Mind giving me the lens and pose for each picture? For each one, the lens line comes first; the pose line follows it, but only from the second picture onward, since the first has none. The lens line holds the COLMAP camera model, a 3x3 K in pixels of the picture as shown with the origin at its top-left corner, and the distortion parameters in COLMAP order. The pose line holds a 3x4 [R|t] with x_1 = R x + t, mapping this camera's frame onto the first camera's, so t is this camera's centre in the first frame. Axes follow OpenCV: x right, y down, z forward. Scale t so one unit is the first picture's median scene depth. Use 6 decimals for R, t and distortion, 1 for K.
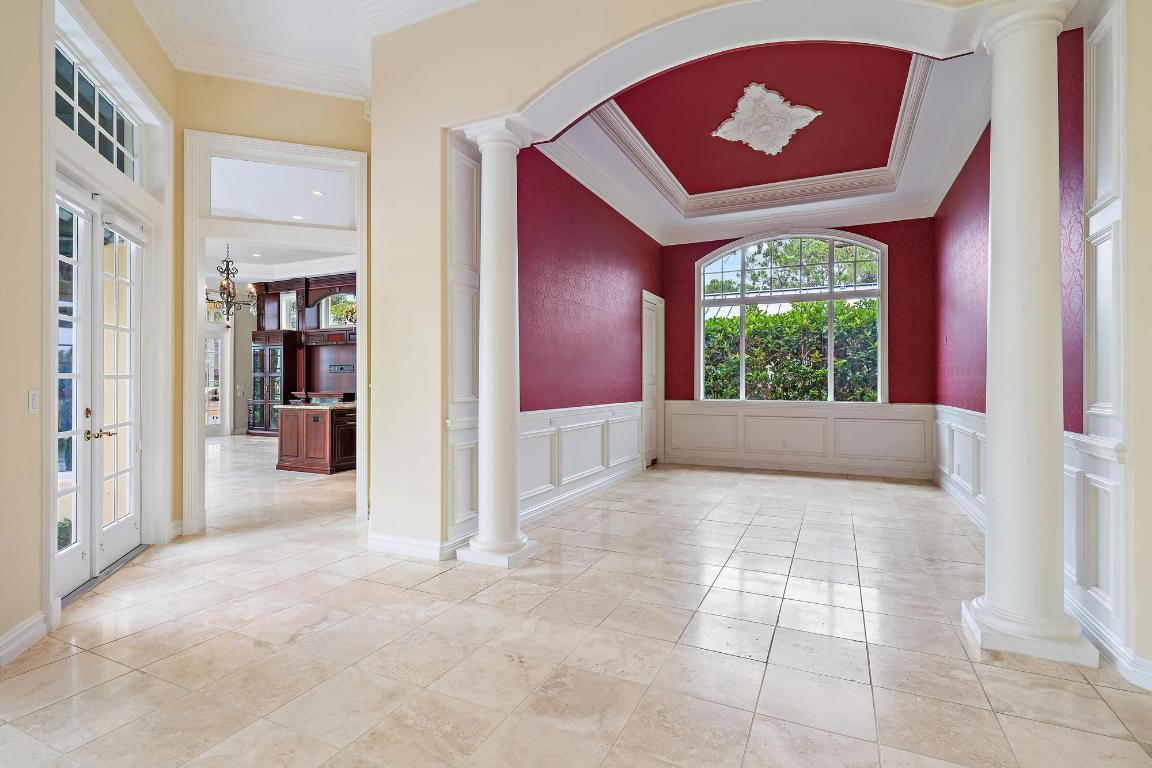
lens RADIAL K [[560.7, 0, 576.0], [0, 560.7, 384.0], [0, 0, 1]] dist [0.001182, 0.000020]
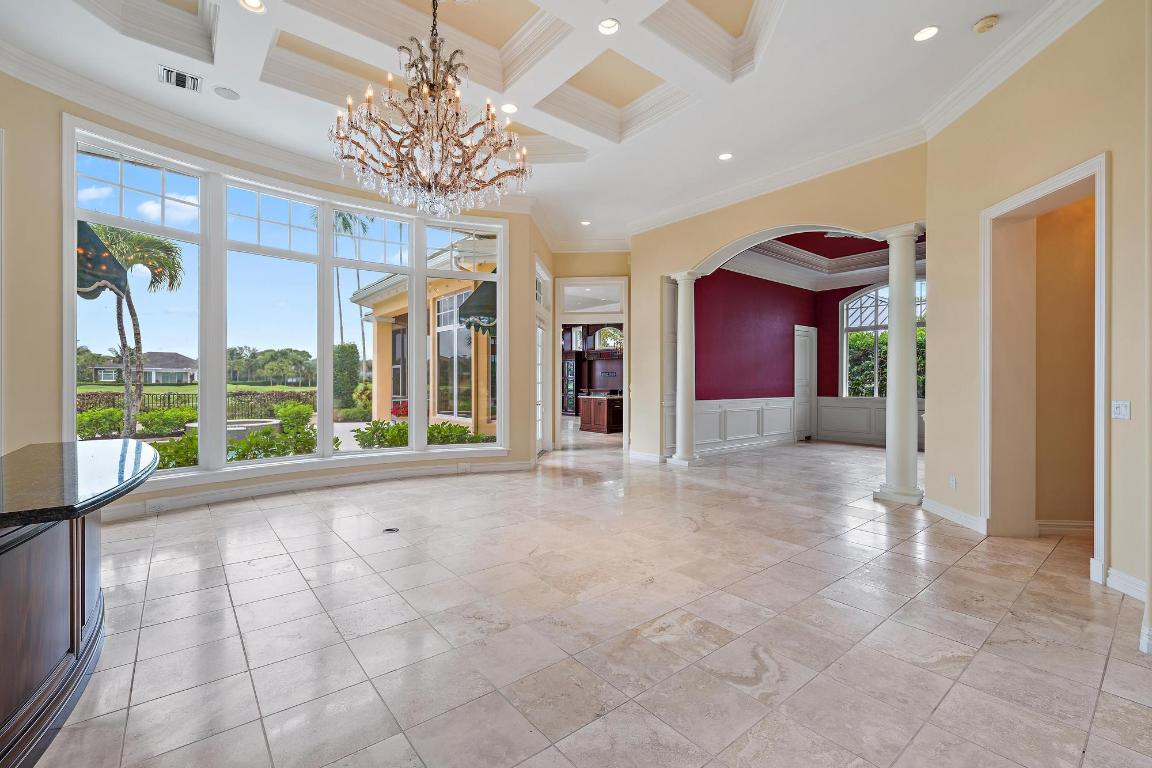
lens RADIAL K [[476.6, 0, 576.0], [0, 476.6, 384.0], [0, 0, 1]] dist [0.001332, 0.000149]
pose [[0.901921, 0.003136, -0.431890, 0.146383], [-0.001764, 0.999992, 0.003577, -0.008802], [0.431897, -0.002465, 0.901919, -0.456510]]
